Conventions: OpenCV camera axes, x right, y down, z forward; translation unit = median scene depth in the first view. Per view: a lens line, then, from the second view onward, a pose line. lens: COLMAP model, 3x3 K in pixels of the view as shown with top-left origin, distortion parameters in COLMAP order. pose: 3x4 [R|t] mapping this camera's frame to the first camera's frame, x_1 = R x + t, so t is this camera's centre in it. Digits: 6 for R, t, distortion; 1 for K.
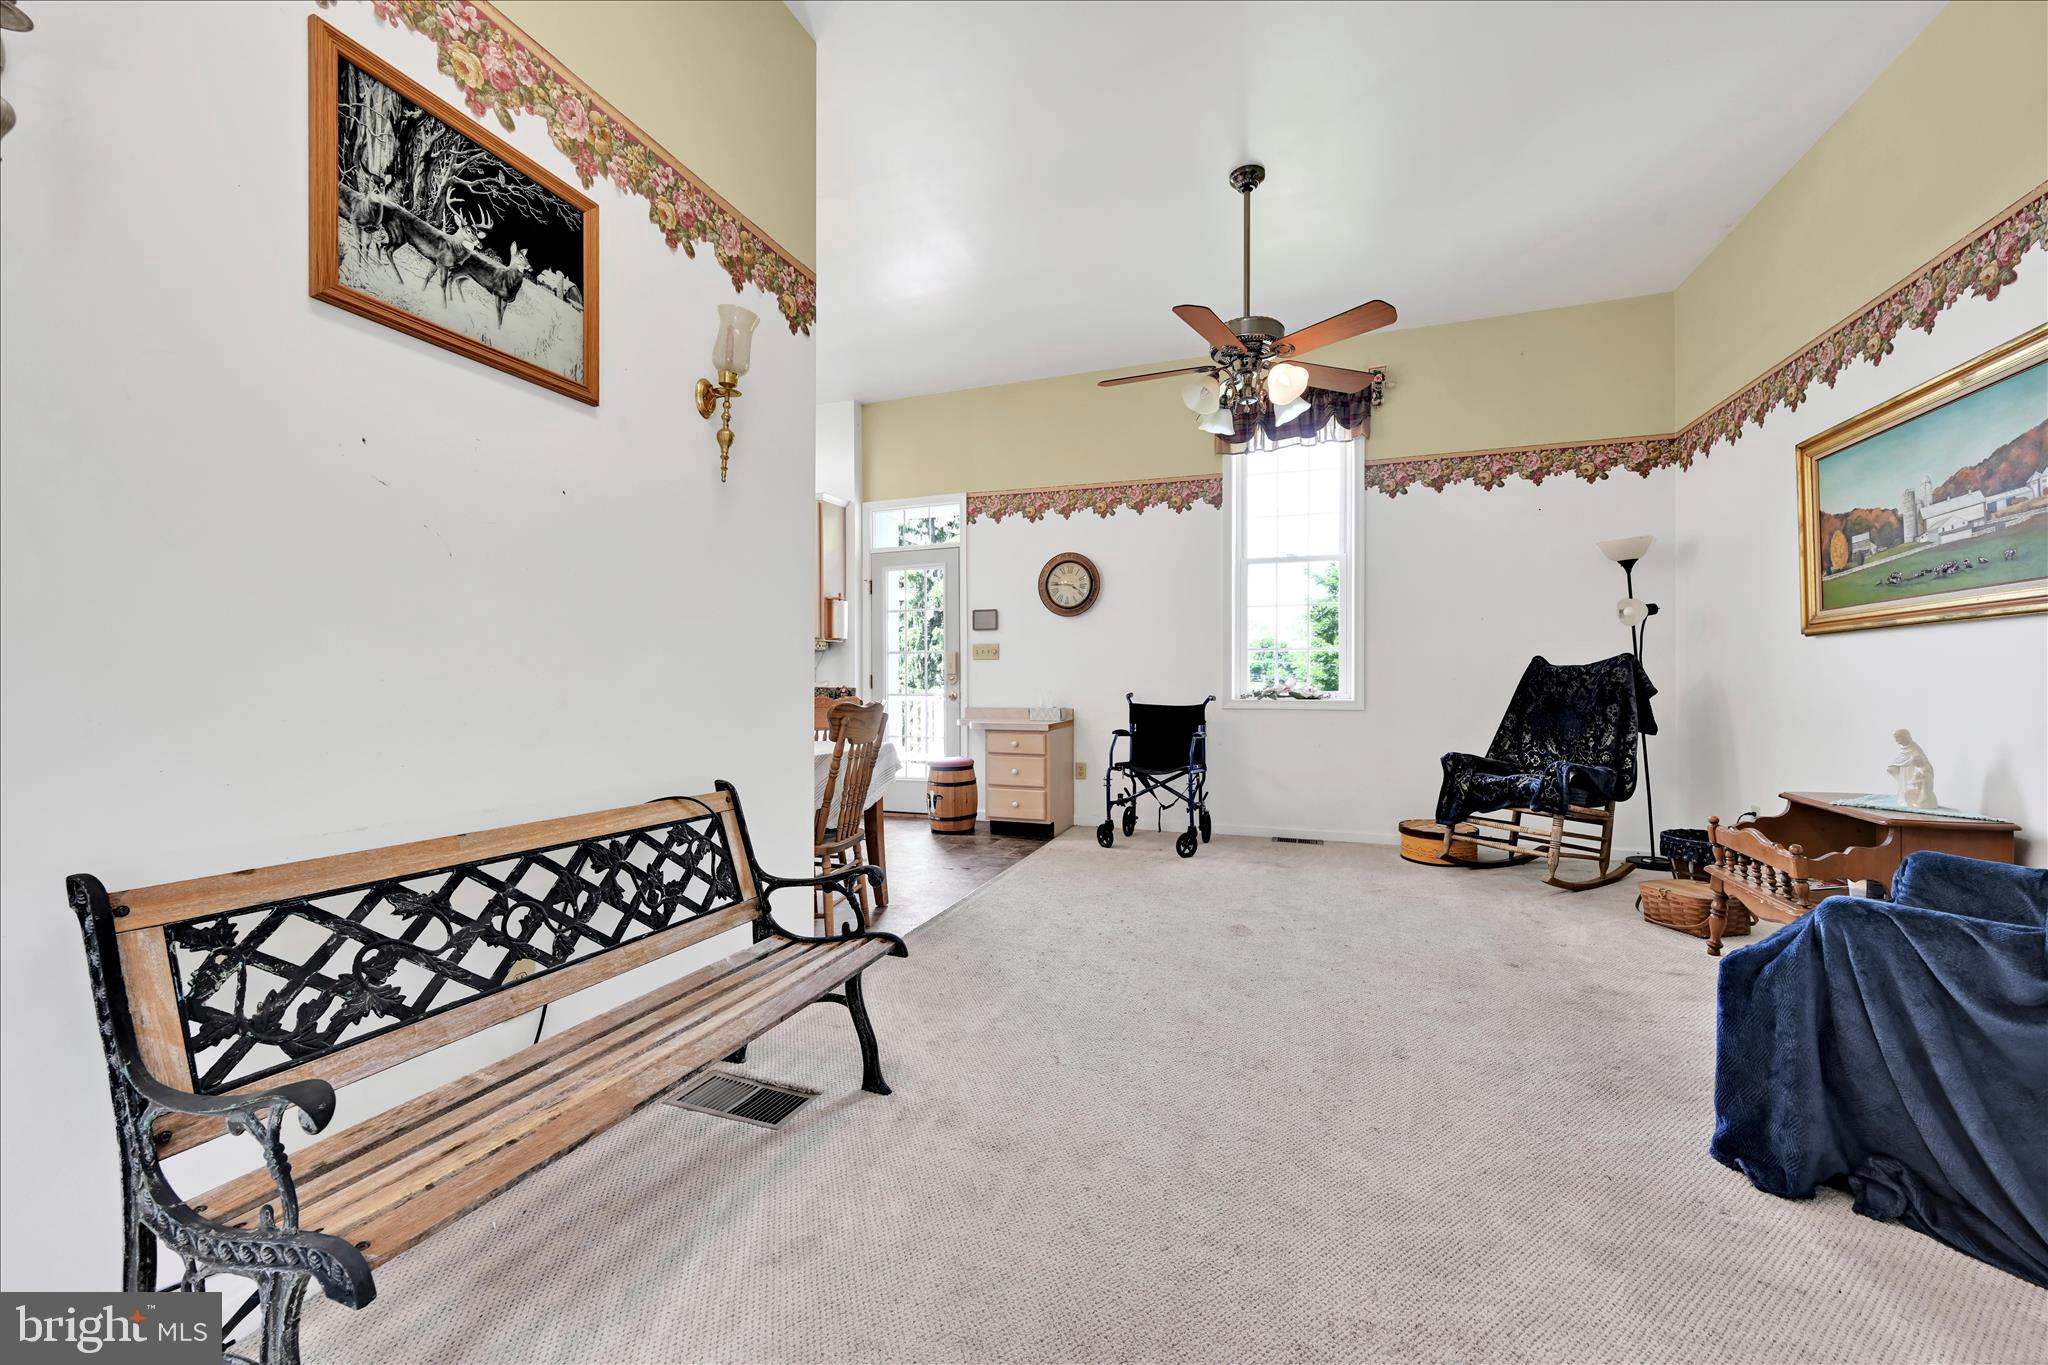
lens RADIAL K [[810.4, 0, 1027.2], [0, 810.4, 679.1], [0, 0, 1]] dist [-0.001585, -0.000064]
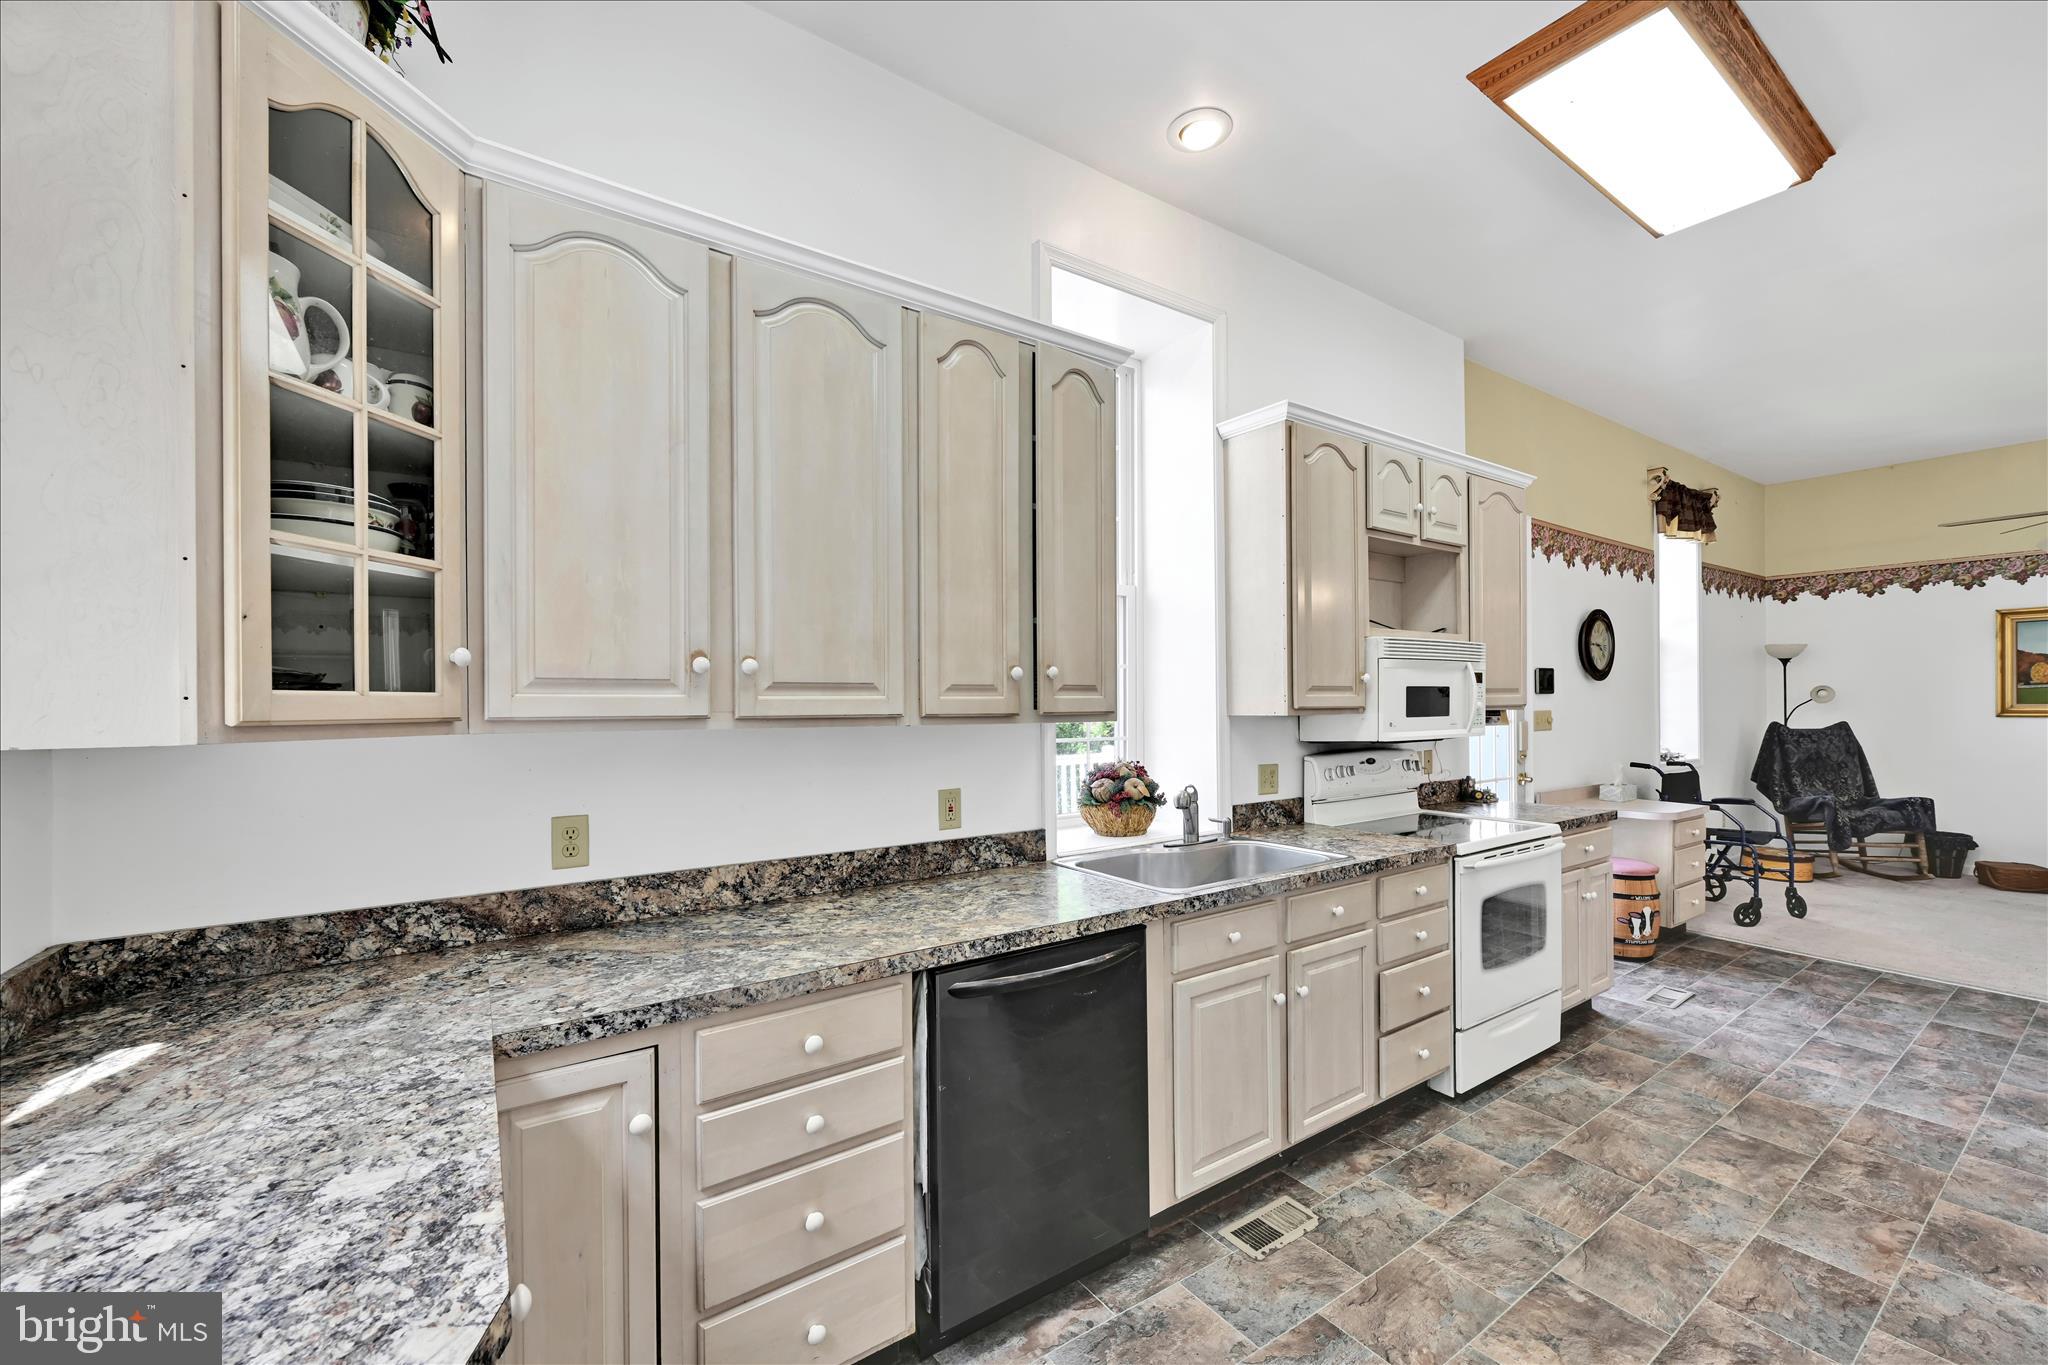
lens RADIAL K [[810.4, 0, 1025.7], [0, 810.4, 704.4], [0, 0, 1]] dist [-0.001585, -0.000064]
pose [[0.592851, -0.006125, 0.805289, -1.904395], [0.005465, 0.999979, 0.003582, -0.104084], [-0.805294, 0.002277, 0.592871, 1.778612]]
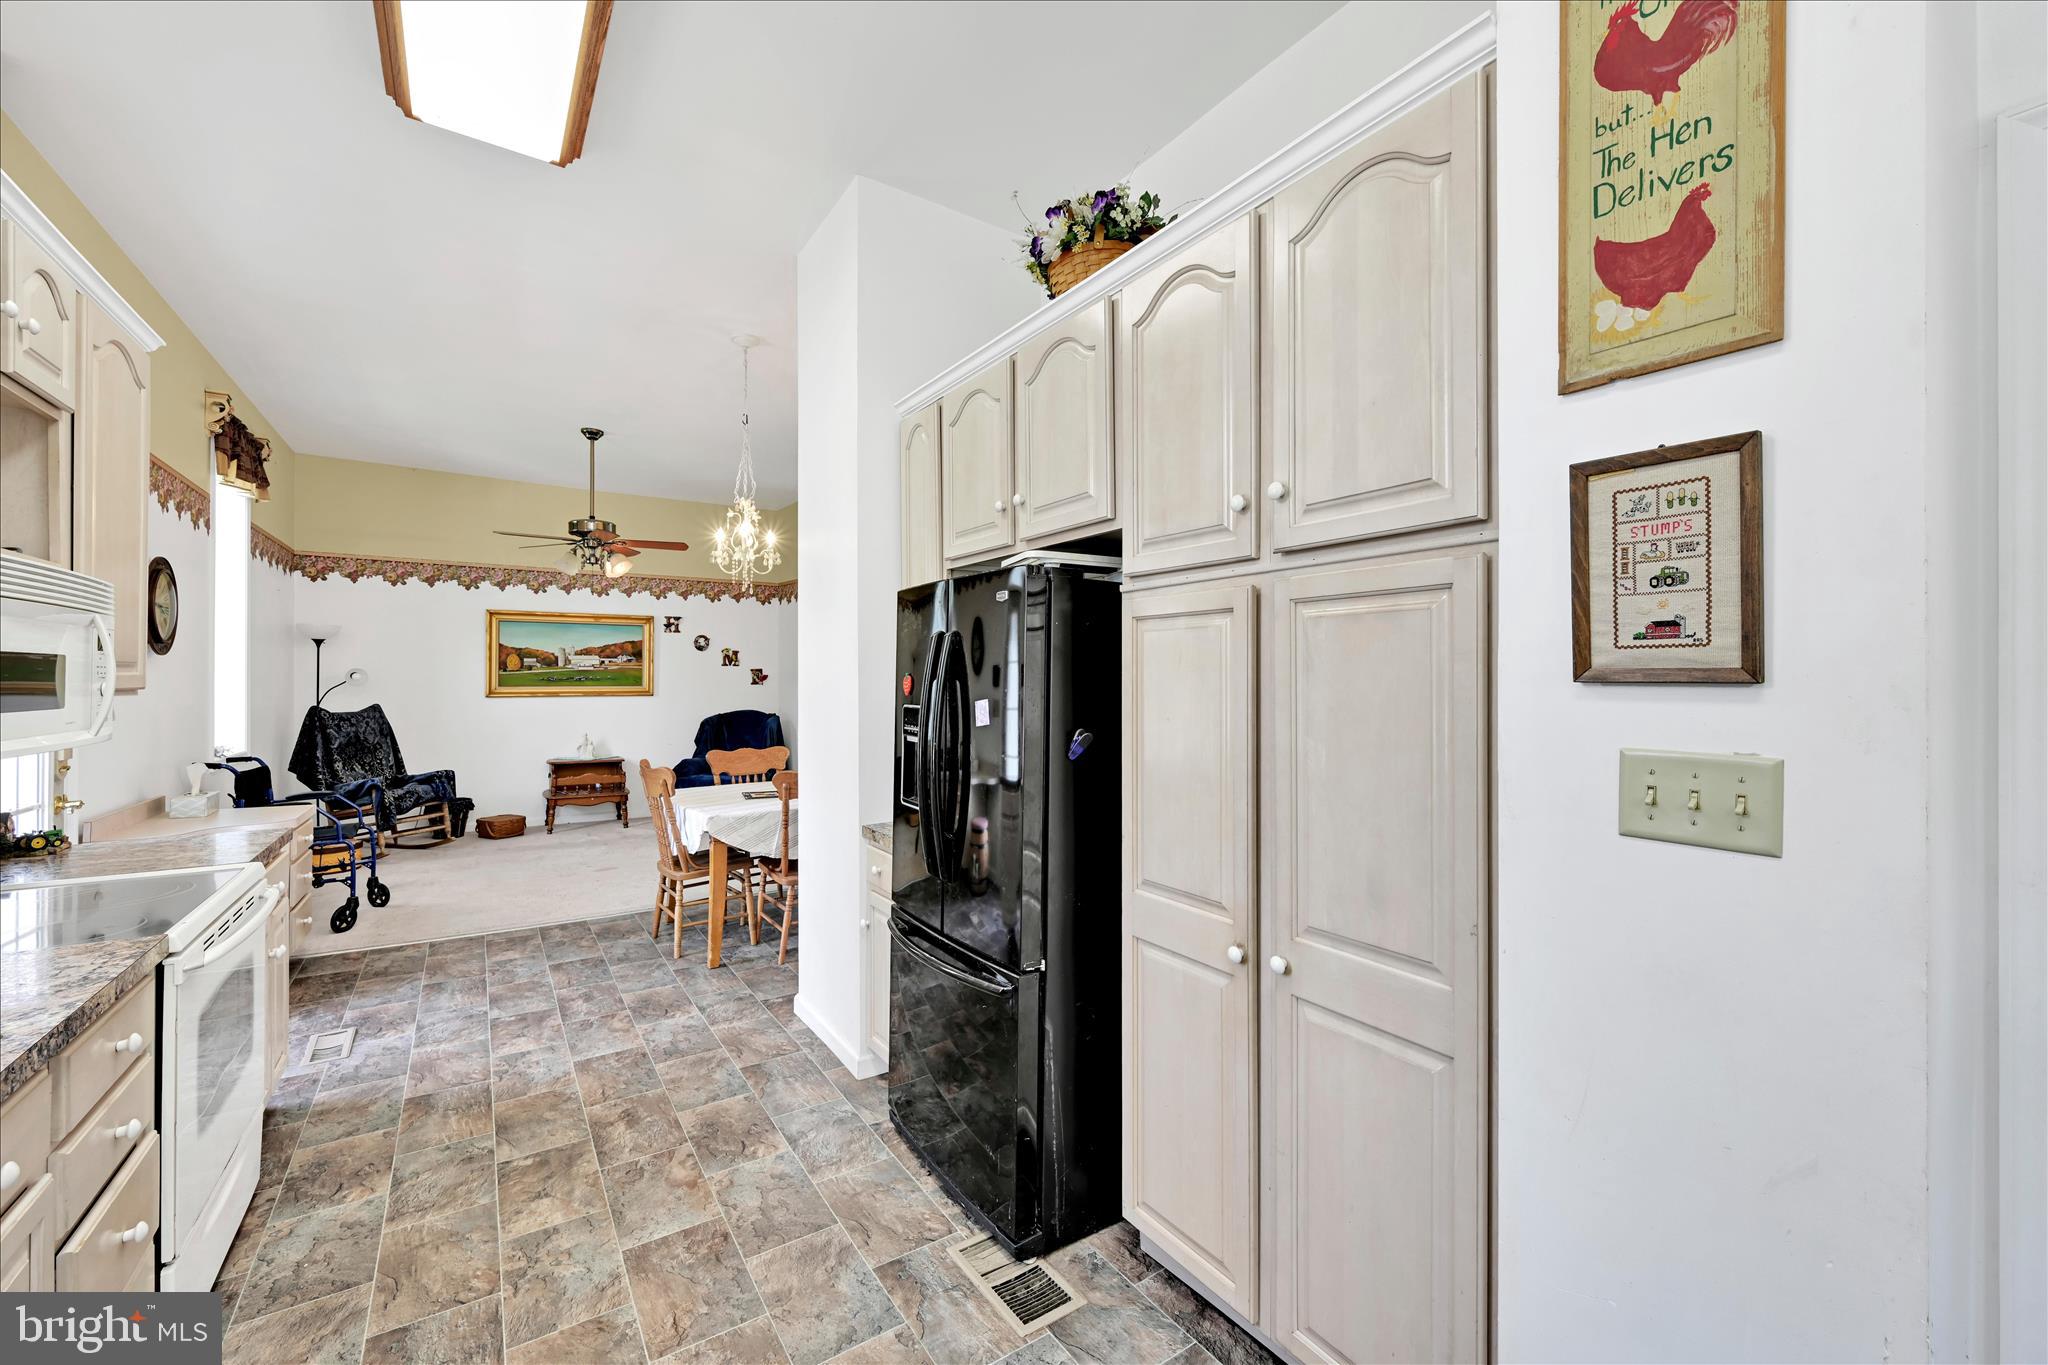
lens RADIAL K [[810.4, 0, 1022.9], [0, 810.4, 679.5], [0, 0, 1]] dist [-0.001585, -0.000064]
pose [[-0.802785, -0.000200, 0.596269, -1.630707], [-0.003148, 0.999987, -0.003902, -0.103016], [-0.596261, -0.005010, -0.802775, 2.013911]]
